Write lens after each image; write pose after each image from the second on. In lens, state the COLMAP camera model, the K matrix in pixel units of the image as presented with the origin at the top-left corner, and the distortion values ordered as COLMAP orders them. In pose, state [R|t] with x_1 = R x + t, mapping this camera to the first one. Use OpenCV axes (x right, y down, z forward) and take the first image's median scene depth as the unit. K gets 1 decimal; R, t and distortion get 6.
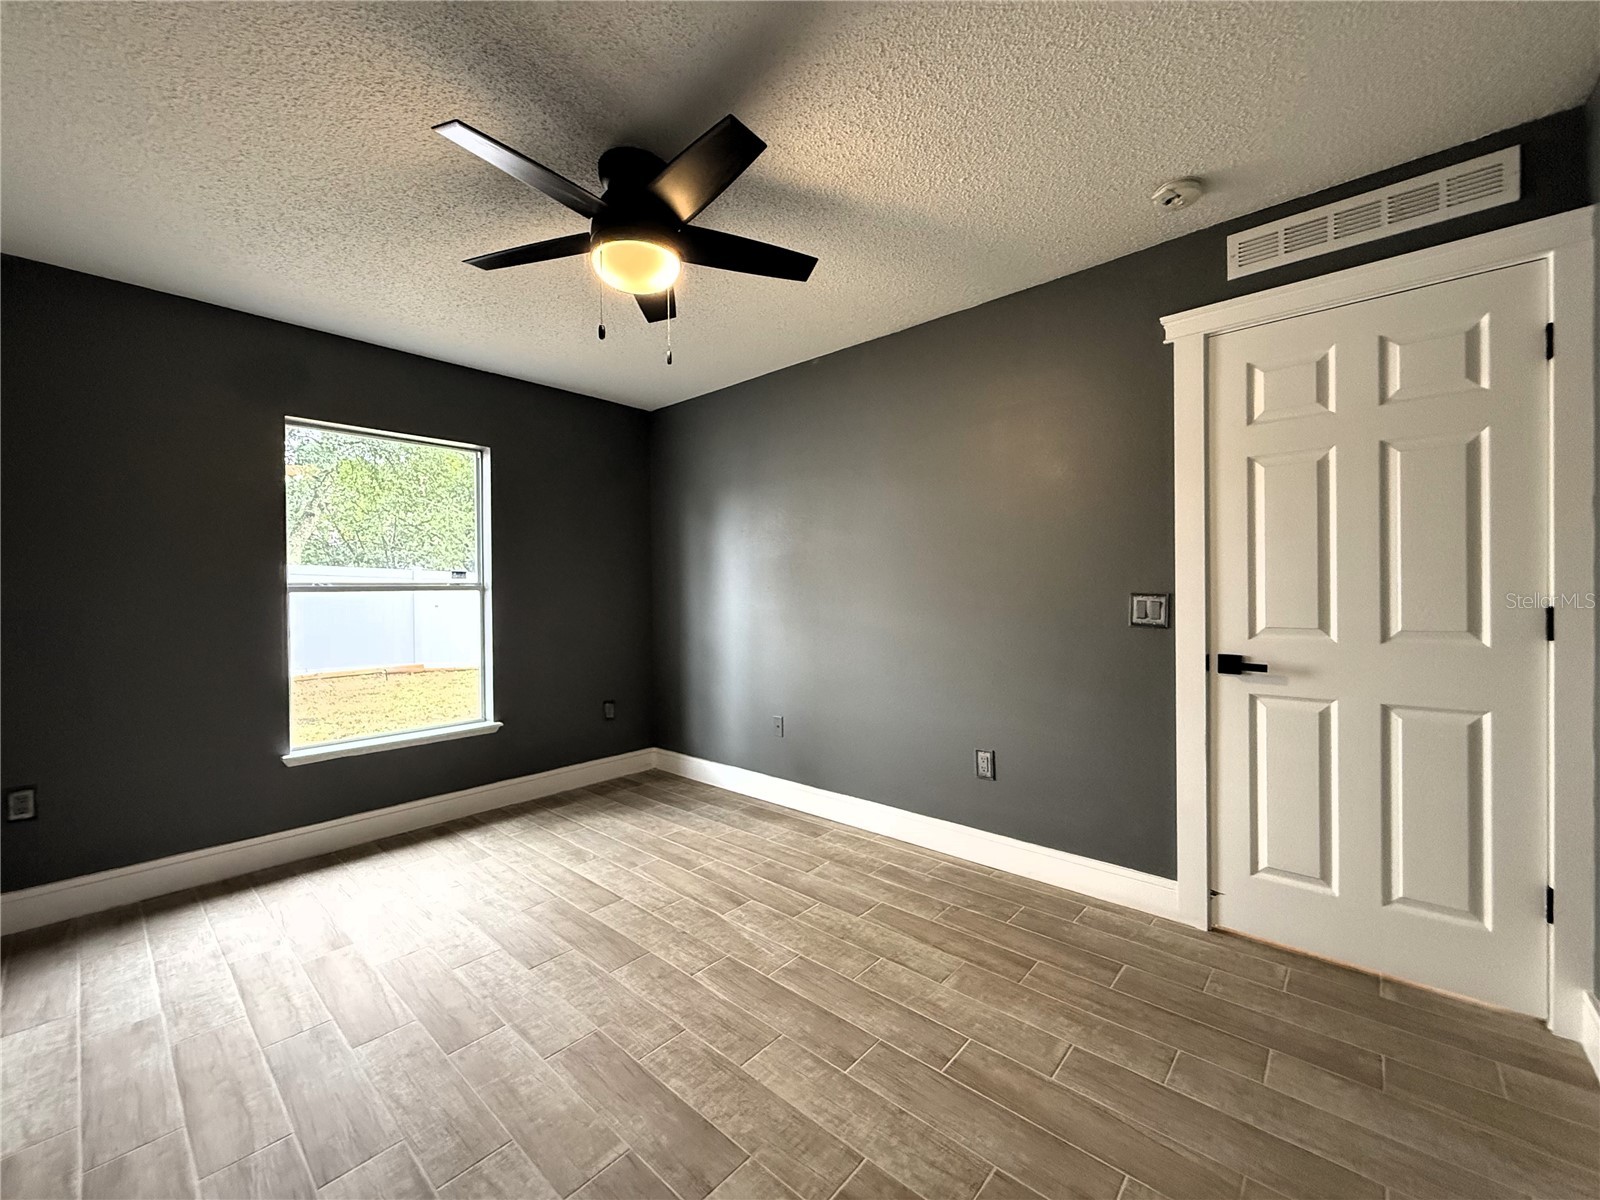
lens RADIAL K [[636.0, 0, 797.1], [0, 636.0, 598.8], [0, 0, 1]] dist [0.000304, 0.000643]
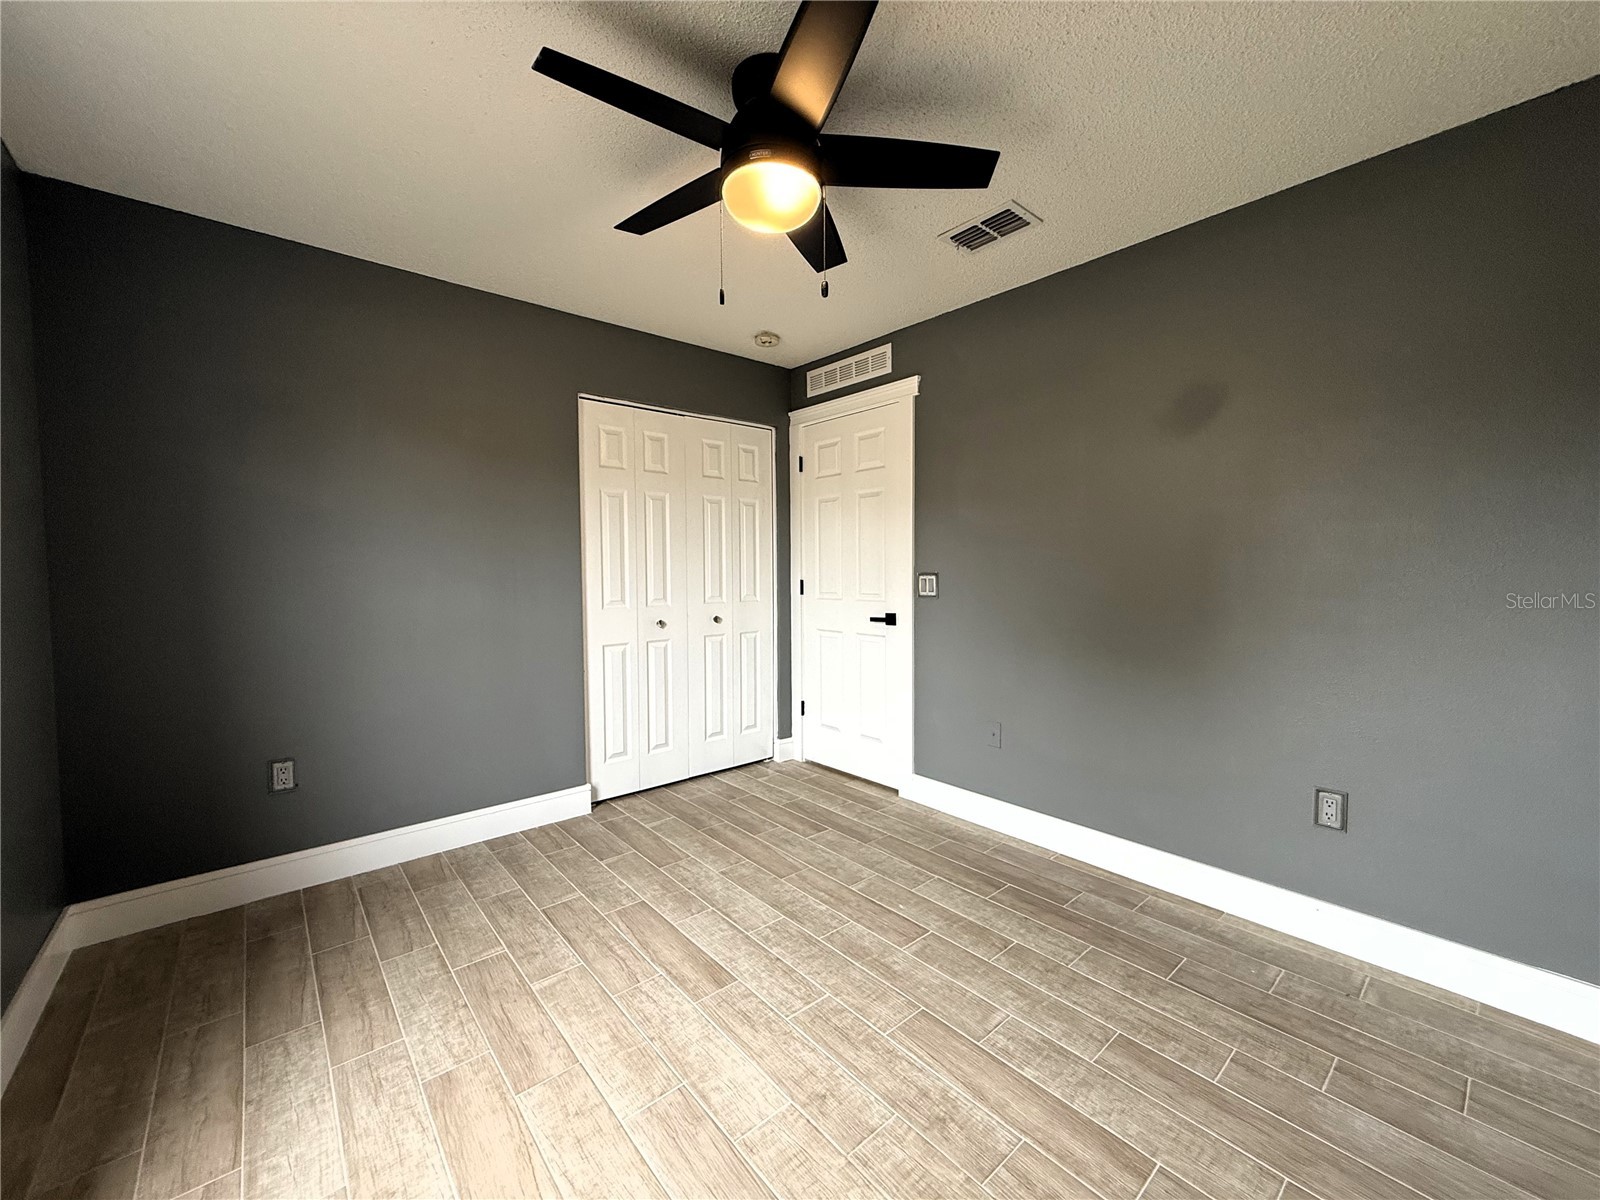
lens RADIAL K [[636.0, 0, 798.0], [0, 636.0, 590.0], [0, 0, 1]] dist [0.000304, 0.000643]
pose [[0.992080, 0.011493, -0.125078, 0.886953], [-0.008925, 0.999738, 0.021070, 0.001208], [0.125287, -0.019787, 0.991923, -0.786838]]
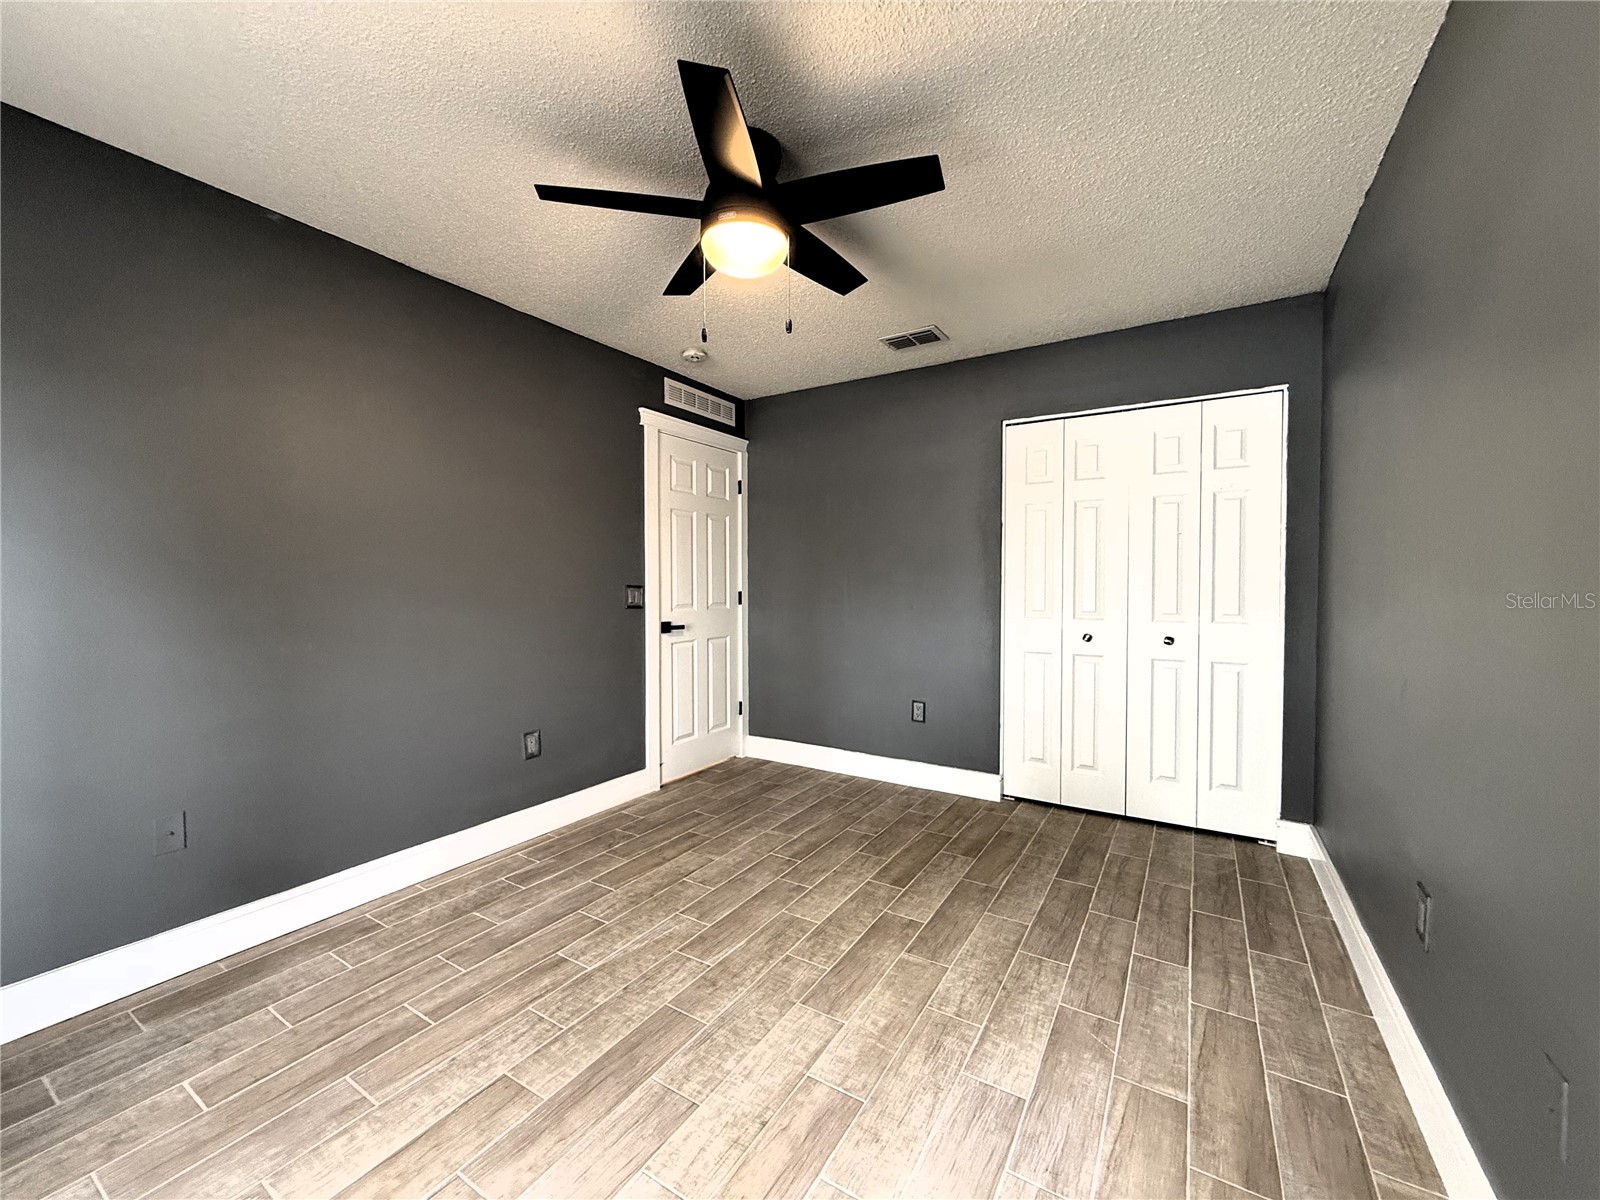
lens RADIAL K [[636.0, 0, 796.3], [0, 636.0, 596.1], [0, 0, 1]] dist [0.000304, 0.000643]
pose [[-0.167690, -0.011503, 0.985773, -1.080058], [0.010722, 0.999852, 0.013491, -0.000424], [-0.985781, 0.012832, -0.167542, 0.952130]]
